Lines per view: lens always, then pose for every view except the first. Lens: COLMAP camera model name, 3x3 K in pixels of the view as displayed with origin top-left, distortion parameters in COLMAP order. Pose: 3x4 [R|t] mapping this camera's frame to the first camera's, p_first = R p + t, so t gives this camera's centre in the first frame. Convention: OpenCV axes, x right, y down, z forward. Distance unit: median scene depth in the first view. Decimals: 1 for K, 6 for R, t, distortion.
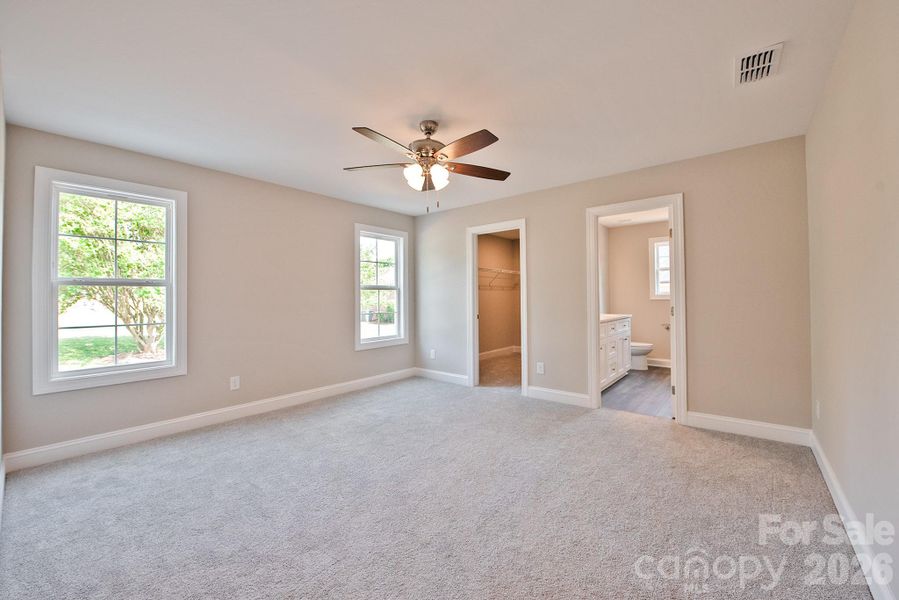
lens RADIAL K [[361.7, 0, 452.2], [0, 361.7, 291.5], [0, 0, 1]] dist [-0.017476, -0.000795]
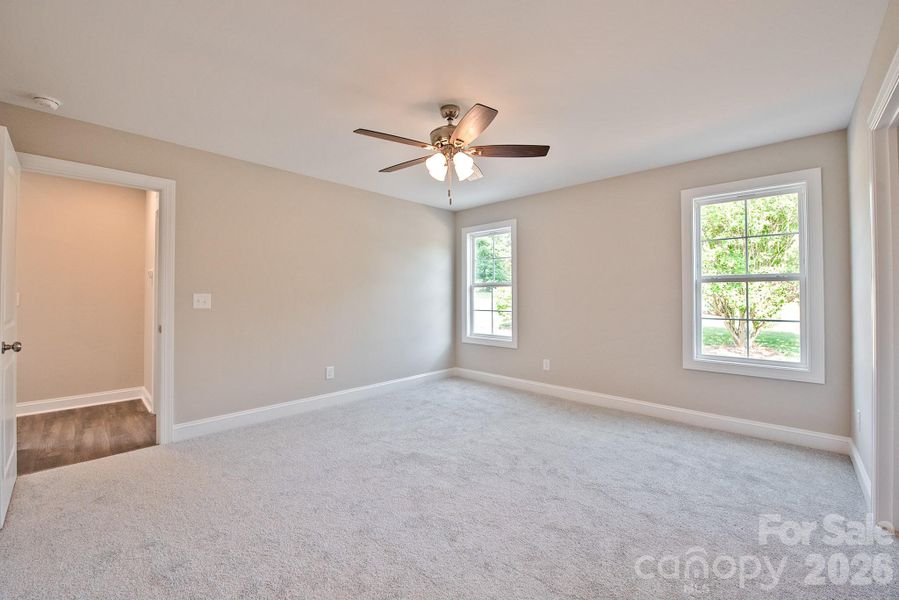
lens RADIAL K [[361.7, 0, 452.2], [0, 361.7, 291.5], [0, 0, 1]] dist [-0.017476, -0.000795]
pose [[-0.073746, -0.002995, -0.997273, 0.560289], [0.017376, 0.999840, -0.004287, 0.007560], [0.997126, -0.017645, -0.073682, 0.694202]]
